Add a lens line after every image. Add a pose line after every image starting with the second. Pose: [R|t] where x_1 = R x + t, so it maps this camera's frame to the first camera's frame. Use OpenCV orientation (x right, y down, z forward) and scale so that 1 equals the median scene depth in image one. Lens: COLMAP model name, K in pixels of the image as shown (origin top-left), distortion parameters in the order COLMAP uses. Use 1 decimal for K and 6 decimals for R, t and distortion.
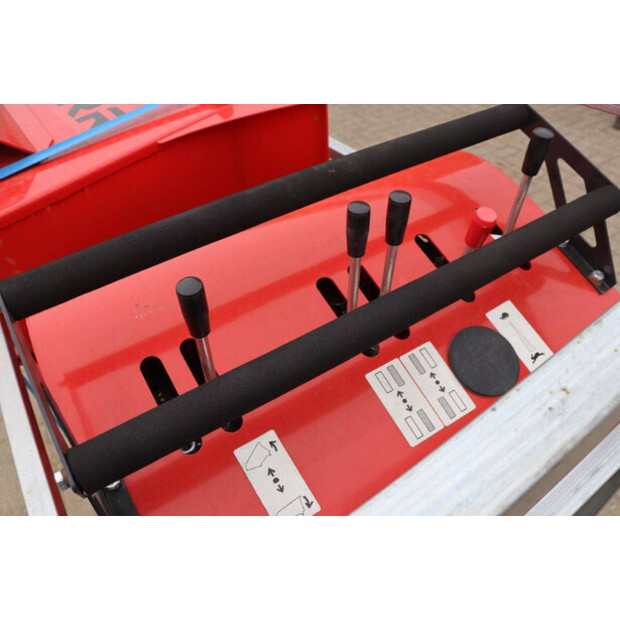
lens RADIAL K [[487.7, 0, 310.0], [0, 487.7, 310.0], [0, 0, 1]] dist [-0.128691, -0.000009]
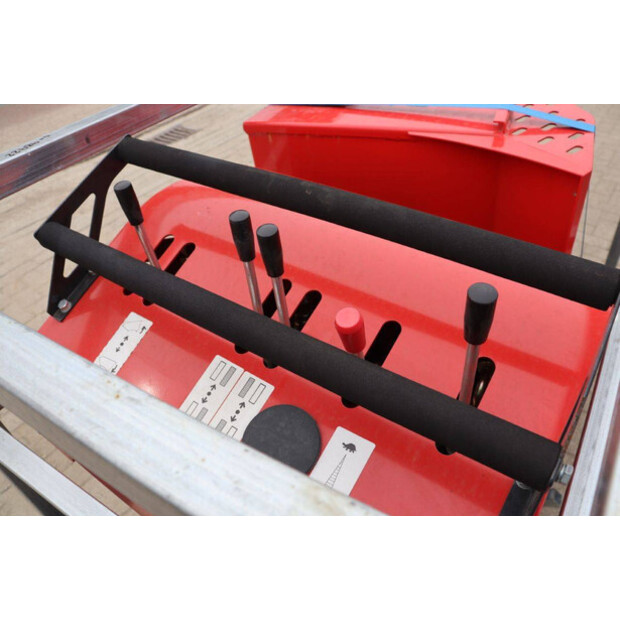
lens RADIAL K [[508.5, 0, 310.0], [0, 508.5, 310.0], [0, 0, 1]] dist [-0.113135, 0.000560]
pose [[0.382096, 0.622323, -0.683166, 0.891467], [-0.606601, 0.726603, 0.322619, -0.429566], [0.697164, 0.291138, 0.655134, 0.337213]]
